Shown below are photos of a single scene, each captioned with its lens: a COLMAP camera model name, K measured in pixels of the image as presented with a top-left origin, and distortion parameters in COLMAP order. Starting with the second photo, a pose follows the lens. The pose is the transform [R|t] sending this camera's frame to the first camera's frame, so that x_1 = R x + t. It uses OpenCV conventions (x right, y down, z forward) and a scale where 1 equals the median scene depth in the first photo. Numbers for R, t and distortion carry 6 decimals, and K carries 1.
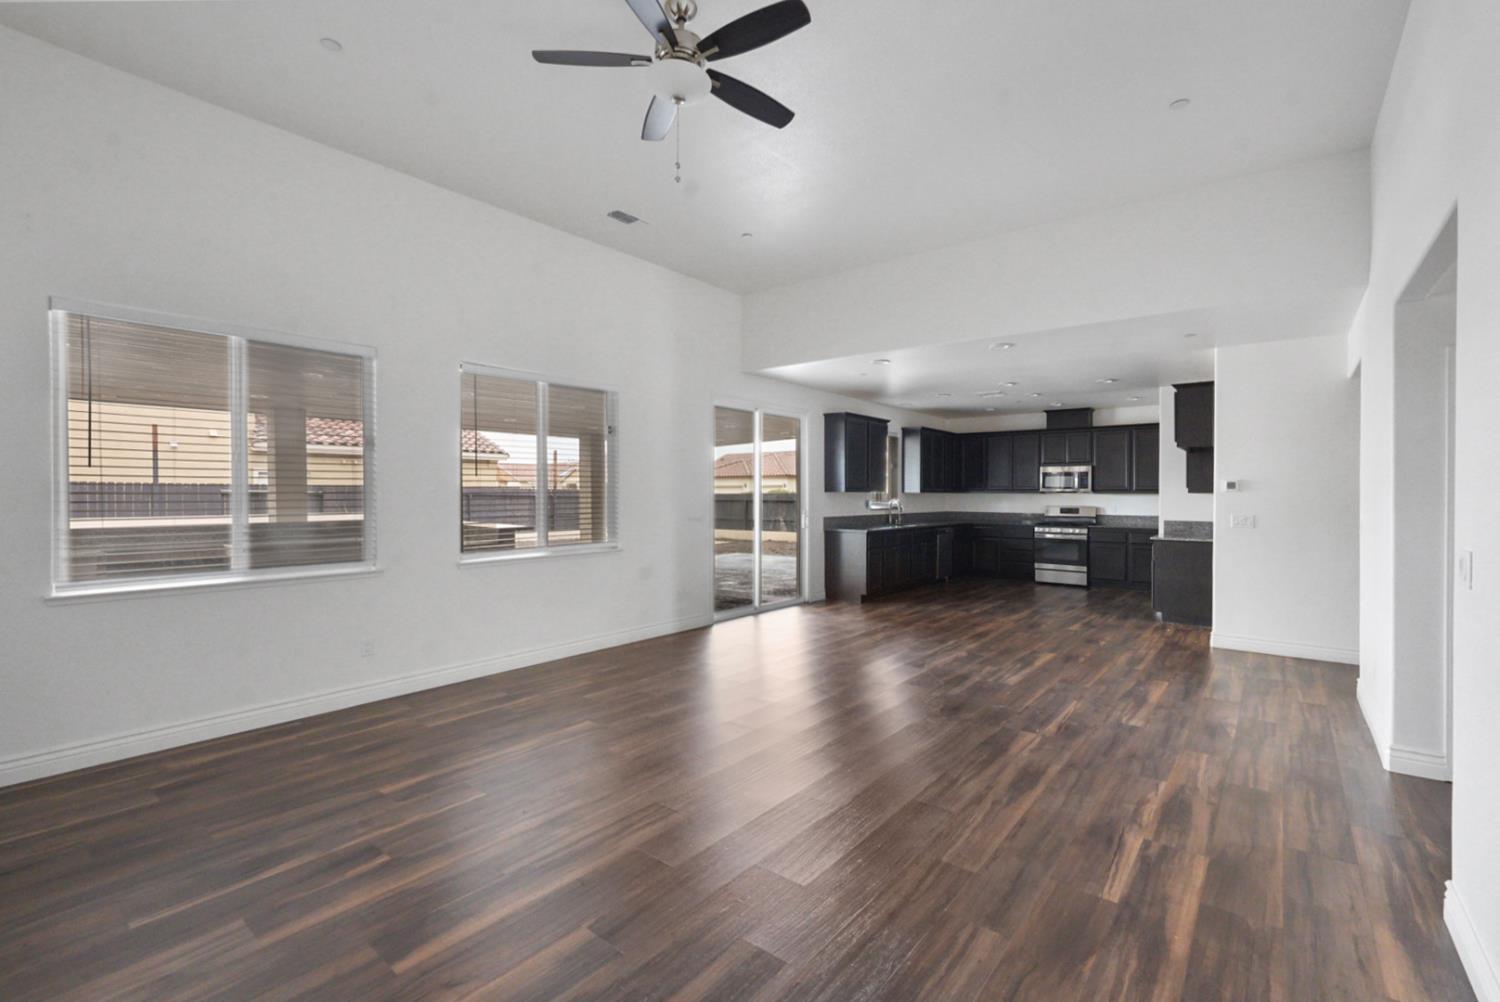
lens RADIAL K [[667.9, 0, 782.1], [0, 667.9, 495.7], [0, 0, 1]] dist [-0.008236, 0.003615]
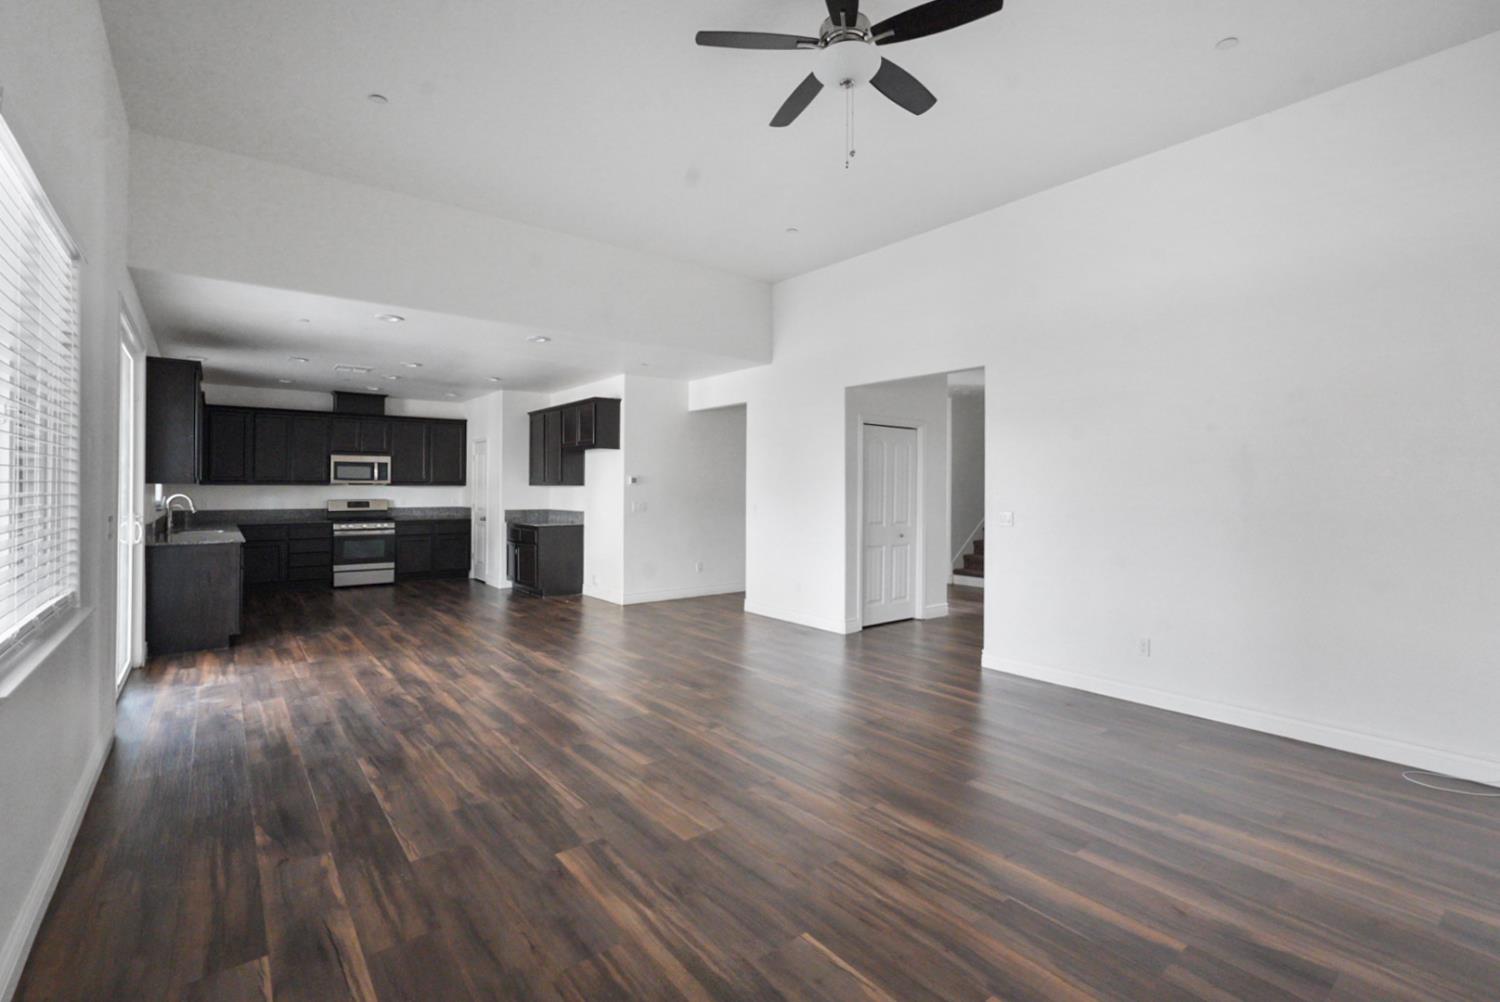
lens RADIAL K [[667.9, 0, 750.2], [0, 667.9, 493.4], [0, 0, 1]] dist [-0.008236, 0.003615]
pose [[0.257782, -0.011621, 0.966133, -0.327797], [0.001970, 0.999932, 0.011502, -0.002202], [-0.966201, -0.001061, 0.257787, 0.260430]]
